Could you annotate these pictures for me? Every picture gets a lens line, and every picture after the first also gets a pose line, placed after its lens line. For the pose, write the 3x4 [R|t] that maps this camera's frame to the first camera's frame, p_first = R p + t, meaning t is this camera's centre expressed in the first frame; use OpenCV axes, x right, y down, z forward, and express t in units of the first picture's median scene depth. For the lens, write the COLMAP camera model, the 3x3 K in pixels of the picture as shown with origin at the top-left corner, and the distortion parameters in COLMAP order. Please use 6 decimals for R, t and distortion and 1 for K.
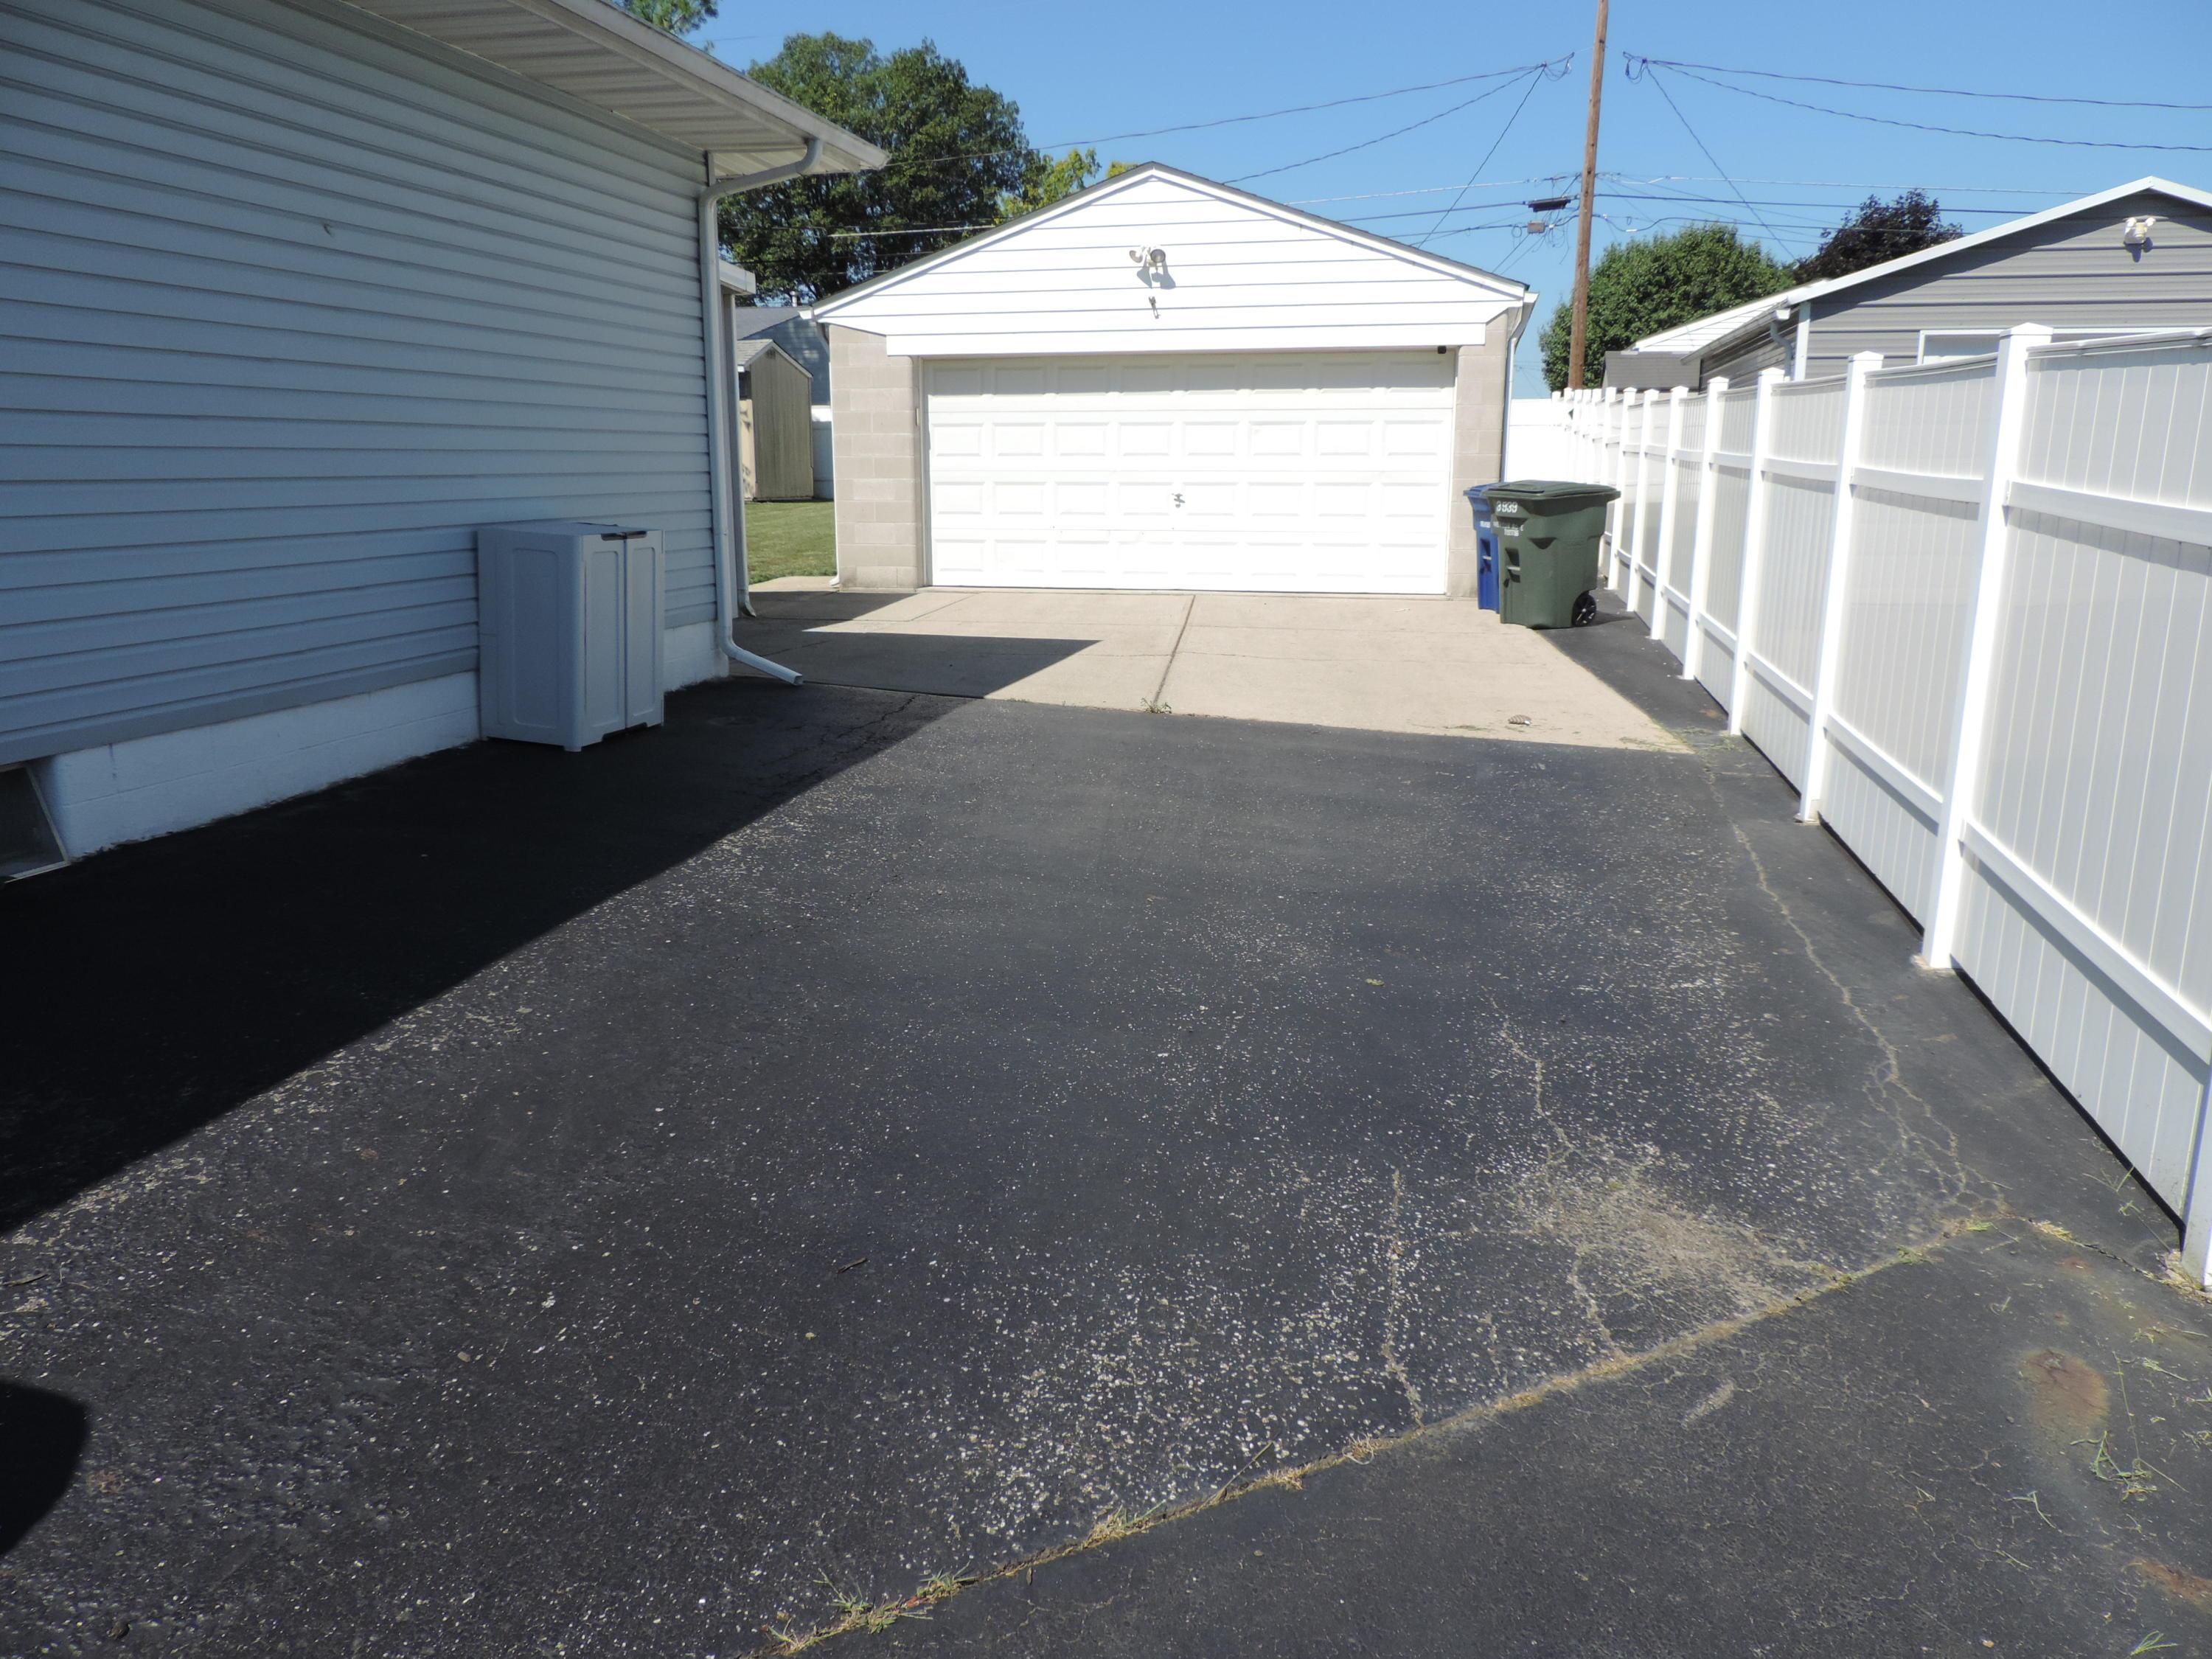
lens RADIAL K [[1585.8, 0, 1120.6], [0, 1585.8, 829.0], [0, 0, 1]] dist [-0.022021, 0.006087]
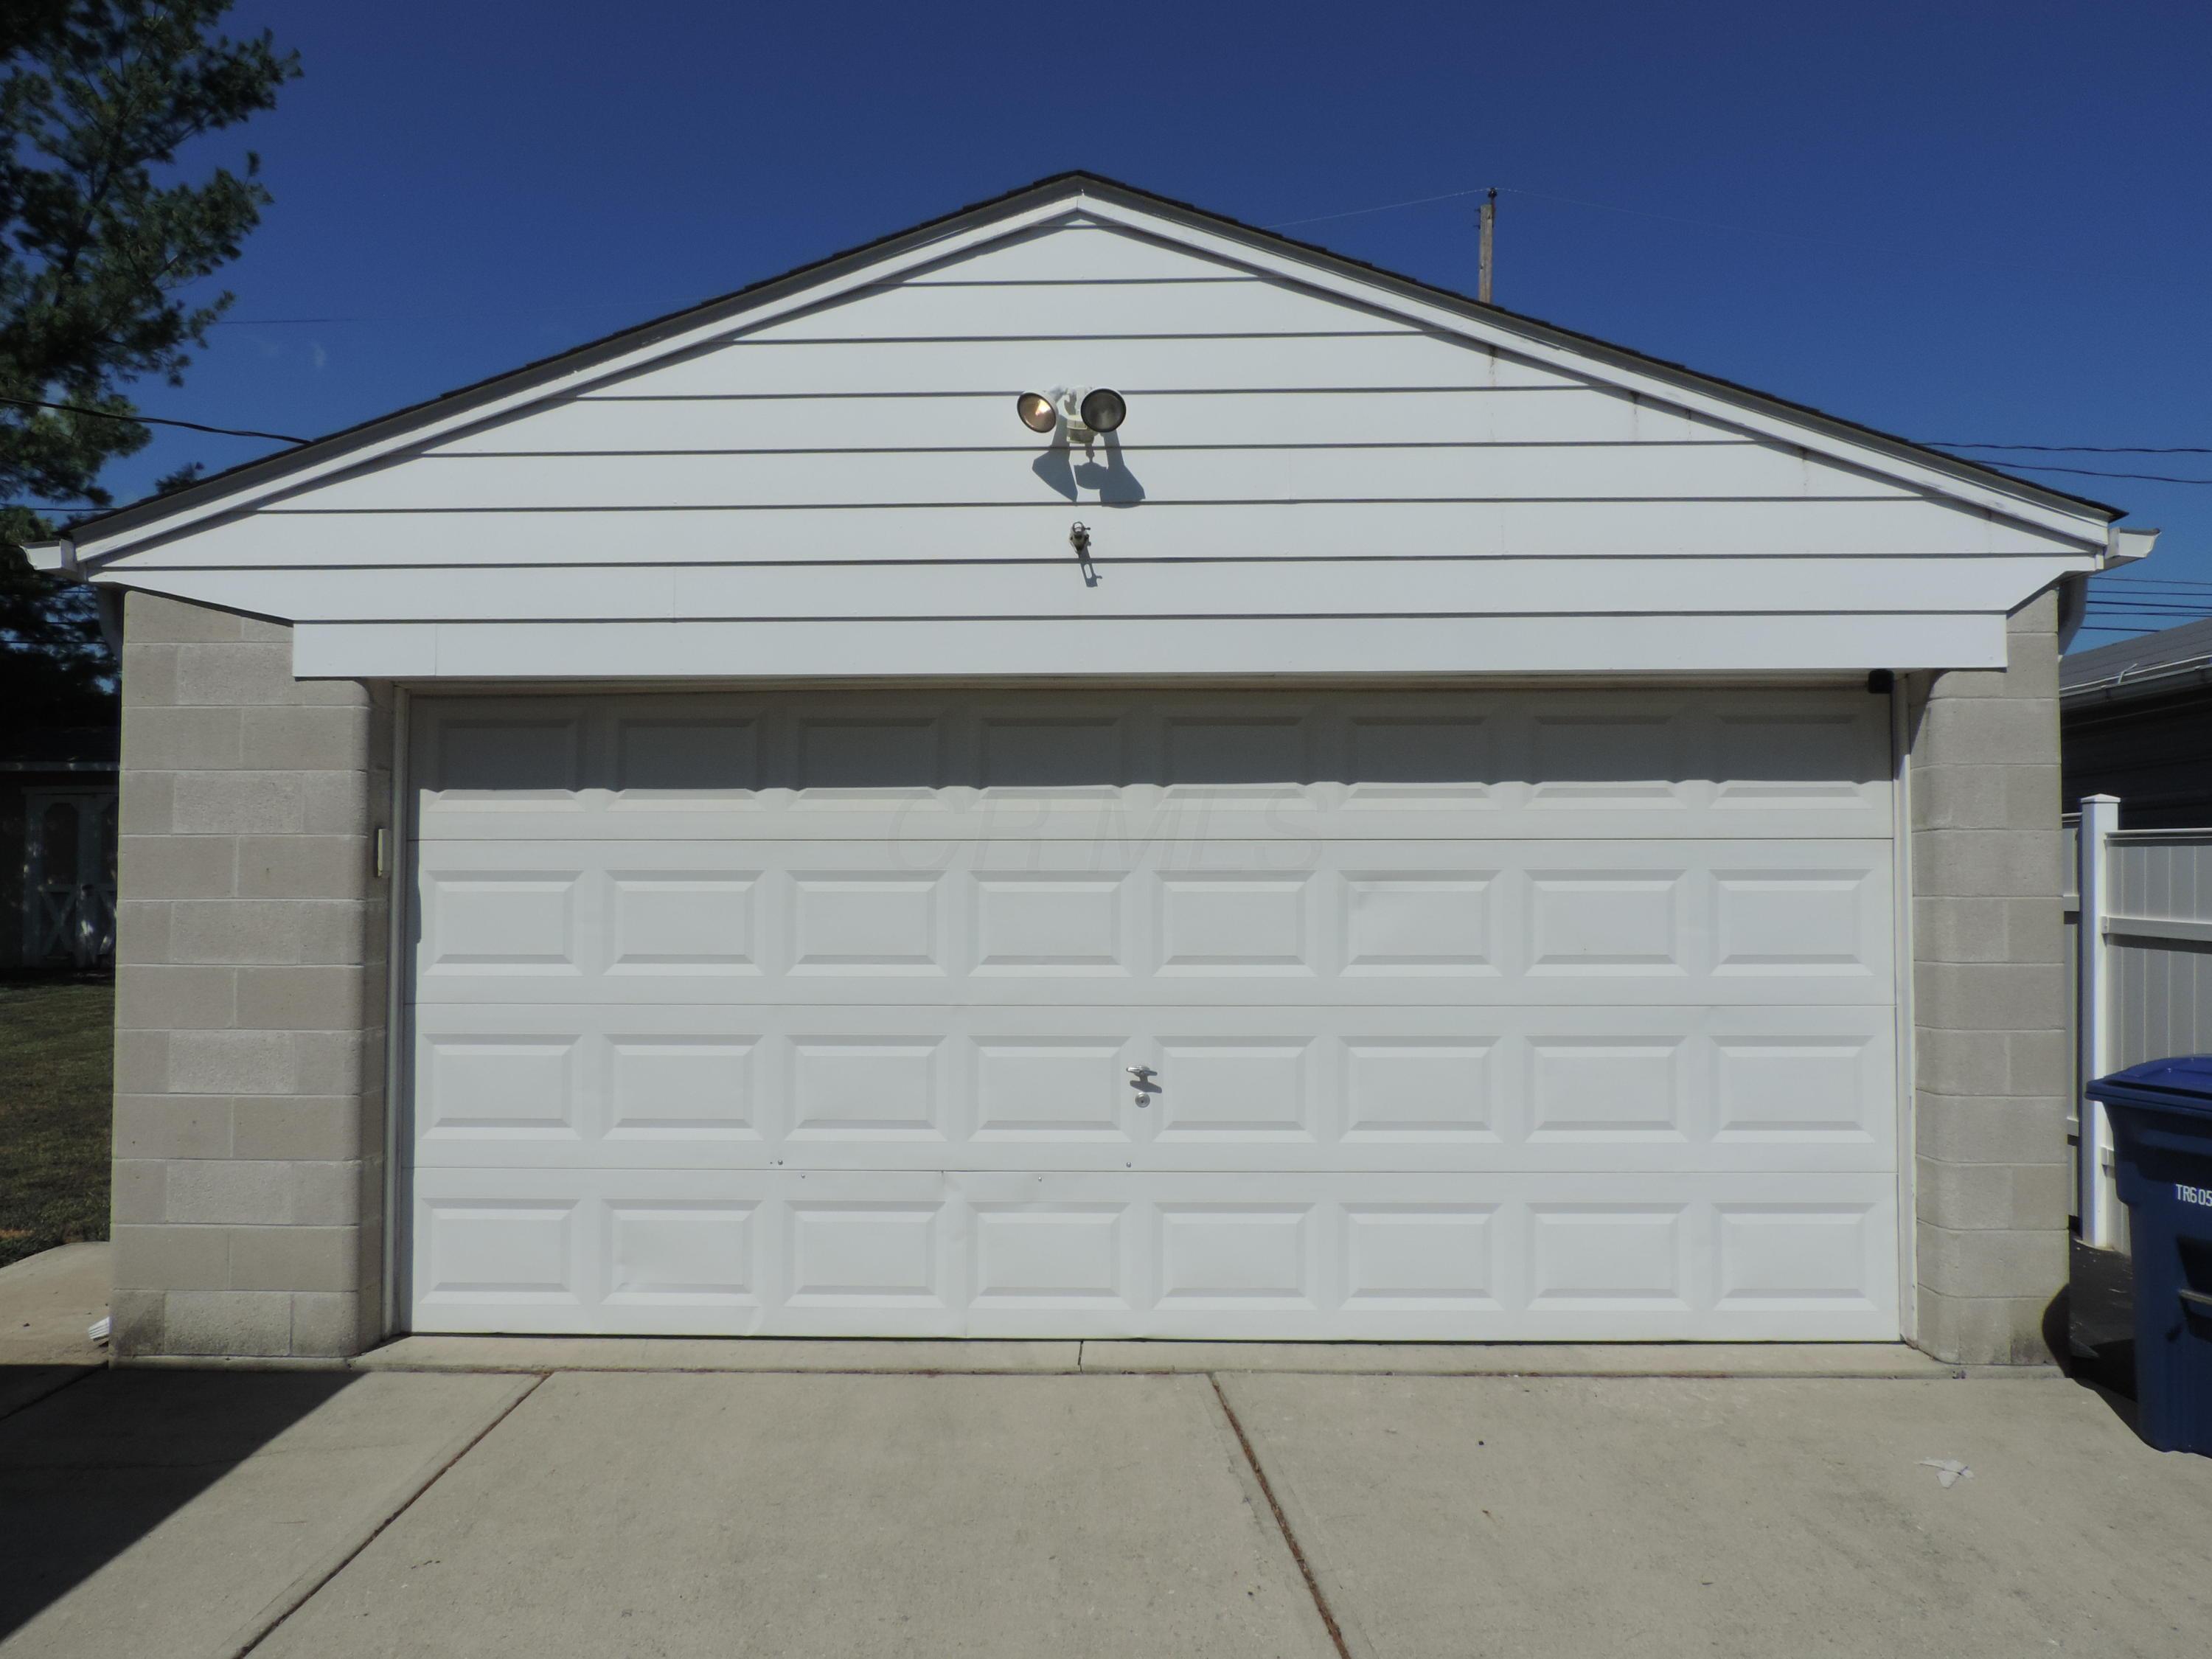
lens RADIAL K [[1585.8, 0, 1116.4], [0, 1585.8, 839.9], [0, 0, 1]] dist [-0.022021, 0.006087]
pose [[0.980795, 0.006674, 0.194926, -0.039883], [0.043510, 0.966742, -0.252027, -0.176958], [-0.190125, 0.255668, 0.947885, 0.672362]]
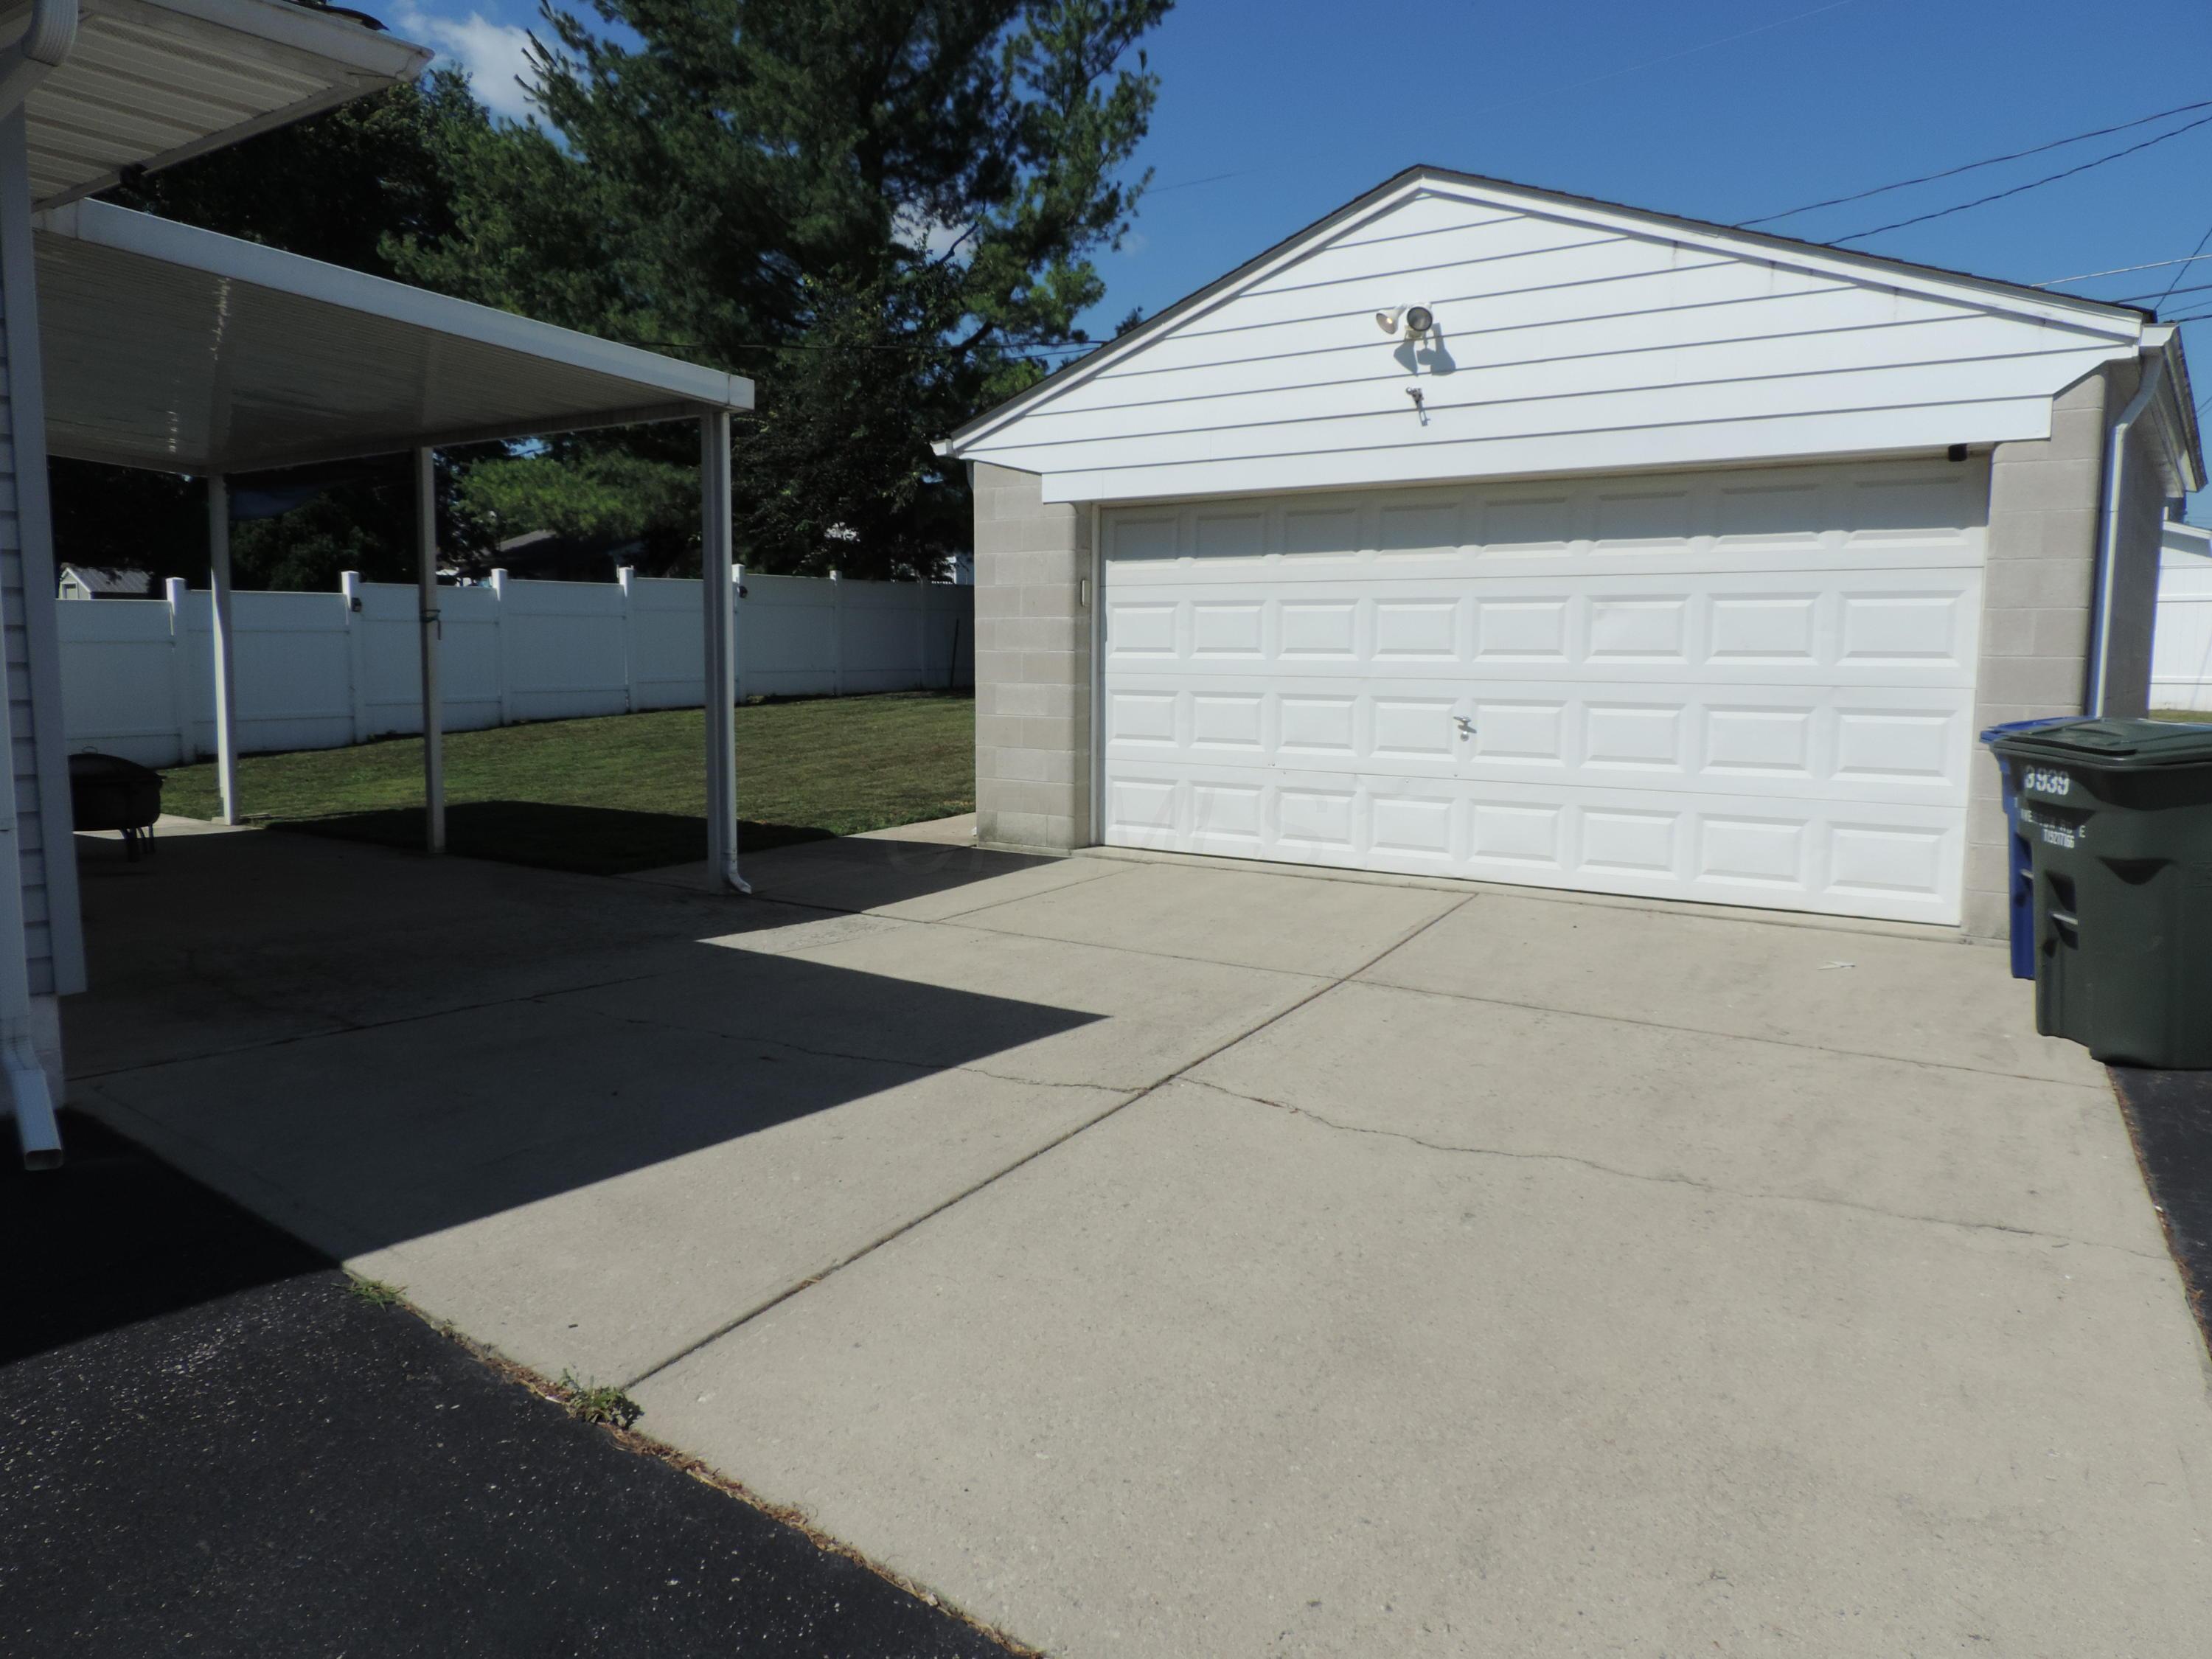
lens RADIAL K [[1585.8, 0, 1102.7], [0, 1585.8, 836.0], [0, 0, 1]] dist [-0.022021, 0.006087]
pose [[0.915903, 0.050309, -0.398234, 0.154057], [-0.090295, 0.992510, -0.082285, -0.110763], [0.391112, 0.111323, 0.913586, 0.429024]]
